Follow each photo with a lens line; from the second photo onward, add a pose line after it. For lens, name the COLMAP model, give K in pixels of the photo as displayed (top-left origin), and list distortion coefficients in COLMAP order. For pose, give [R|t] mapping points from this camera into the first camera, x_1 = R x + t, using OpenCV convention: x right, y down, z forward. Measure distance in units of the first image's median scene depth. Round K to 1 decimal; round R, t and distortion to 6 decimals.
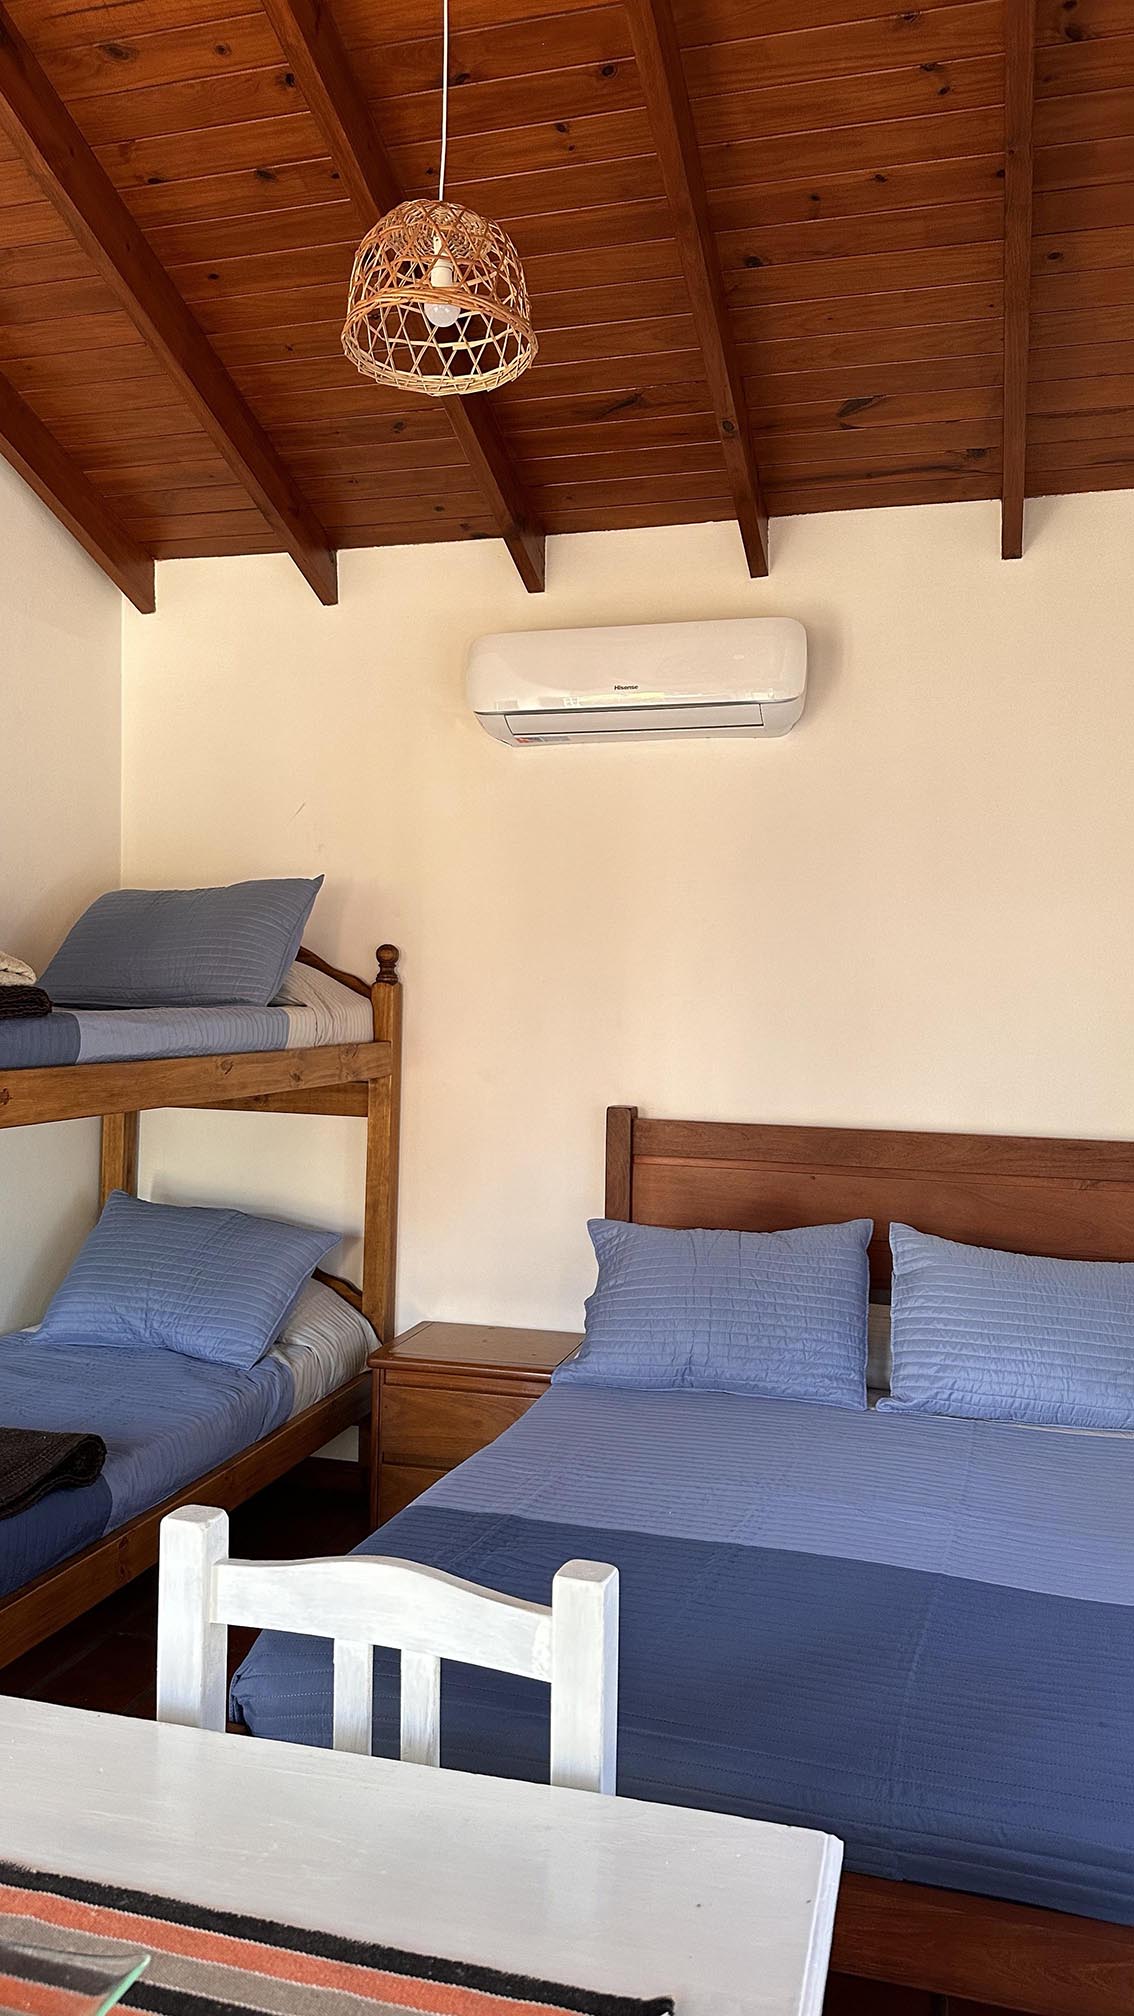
lens RADIAL K [[1407.5, 0, 577.2], [0, 1407.5, 998.4], [0, 0, 1]] dist [0.087579, -0.111483]
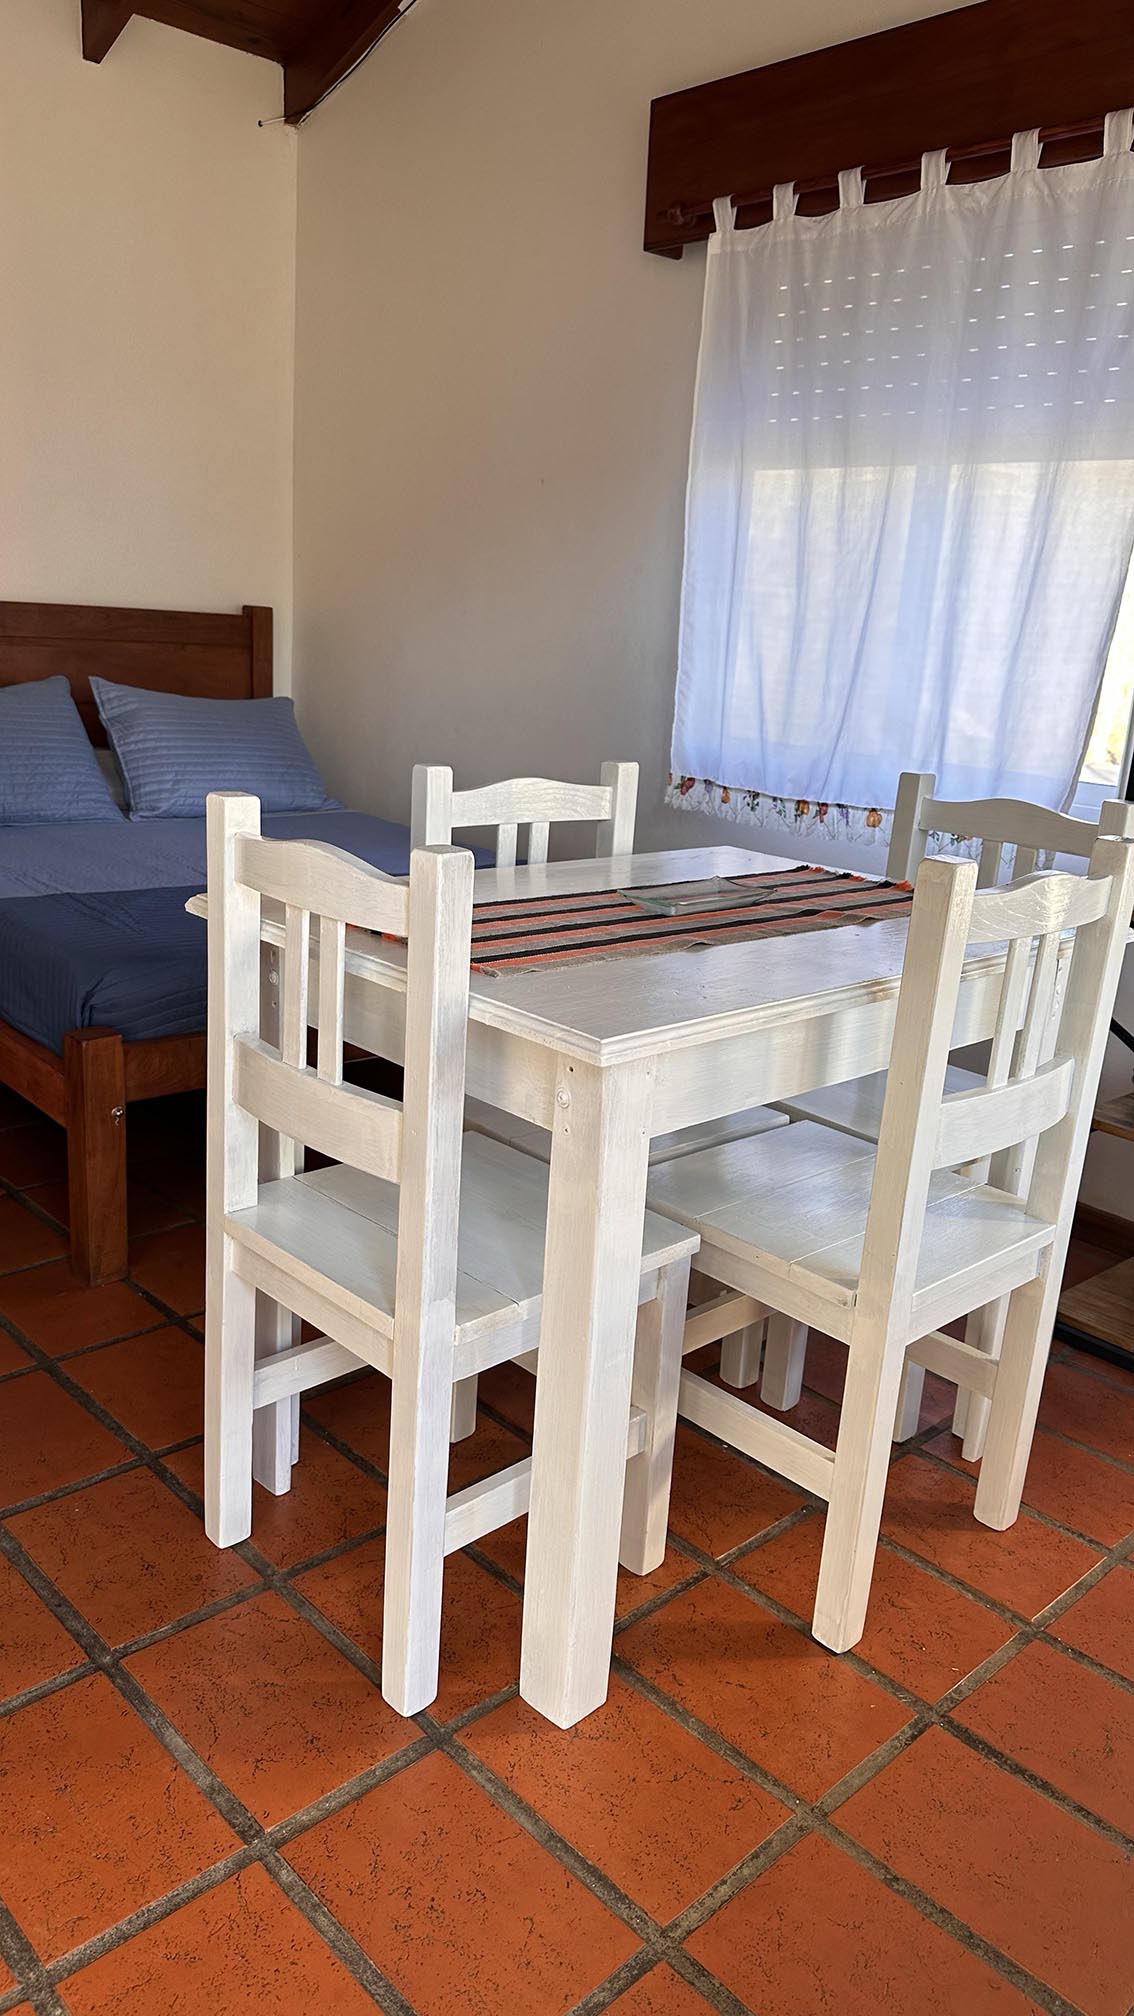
lens RADIAL K [[1407.5, 0, 574.8], [0, 1407.5, 999.3], [0, 0, 1]] dist [0.087579, -0.111483]
pose [[0.514830, -0.206053, 0.832161, -0.627504], [-0.055431, 0.960653, 0.272163, 0.071597], [-0.855498, -0.186245, 0.483151, 0.021384]]
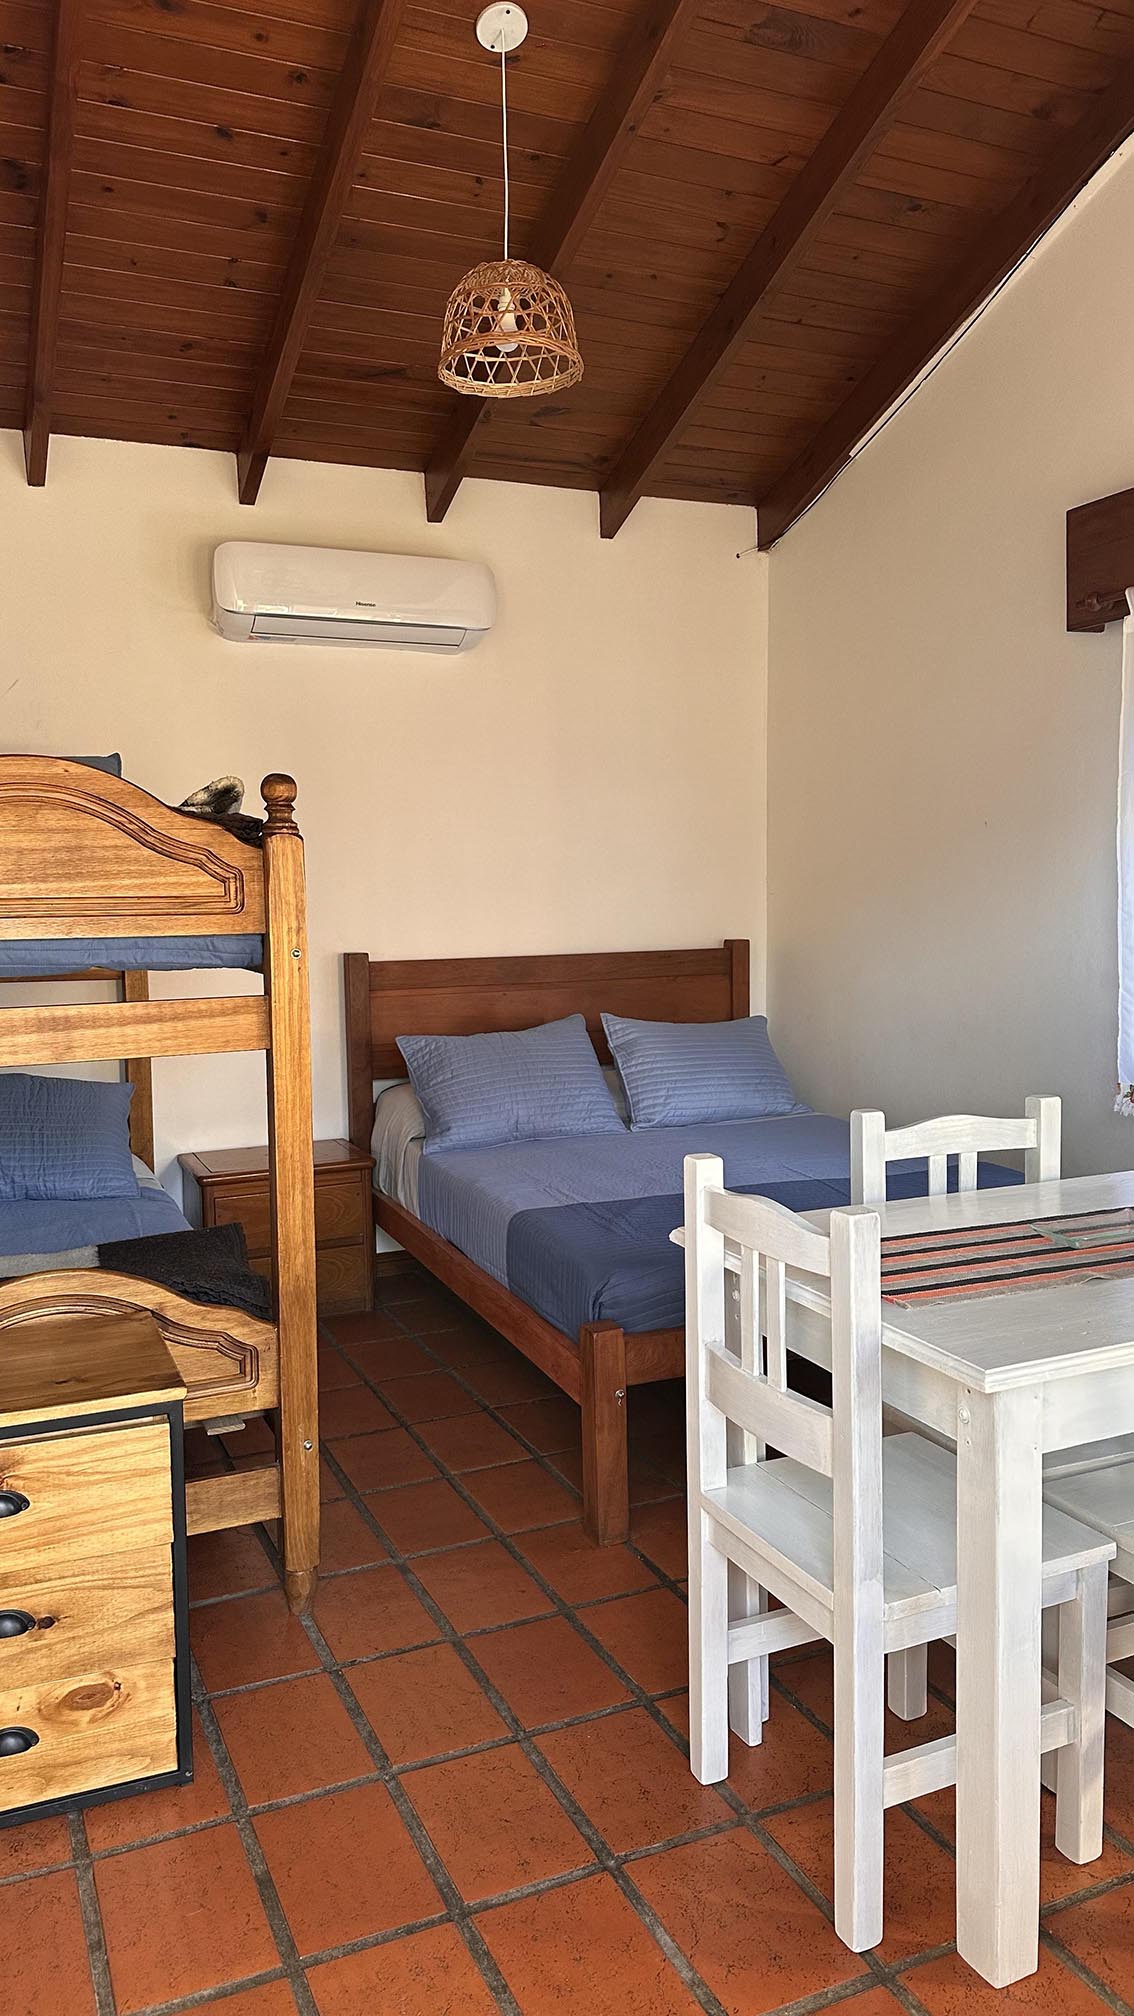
lens RADIAL K [[1407.5, 0, 561.3], [0, 1407.5, 1012.3], [0, 0, 1]] dist [0.087579, -0.111483]
pose [[0.773019, -0.089860, 0.627987, -0.715752], [0.030829, 0.994069, 0.104293, 0.007686], [-0.633633, -0.061260, 0.771204, -0.080535]]
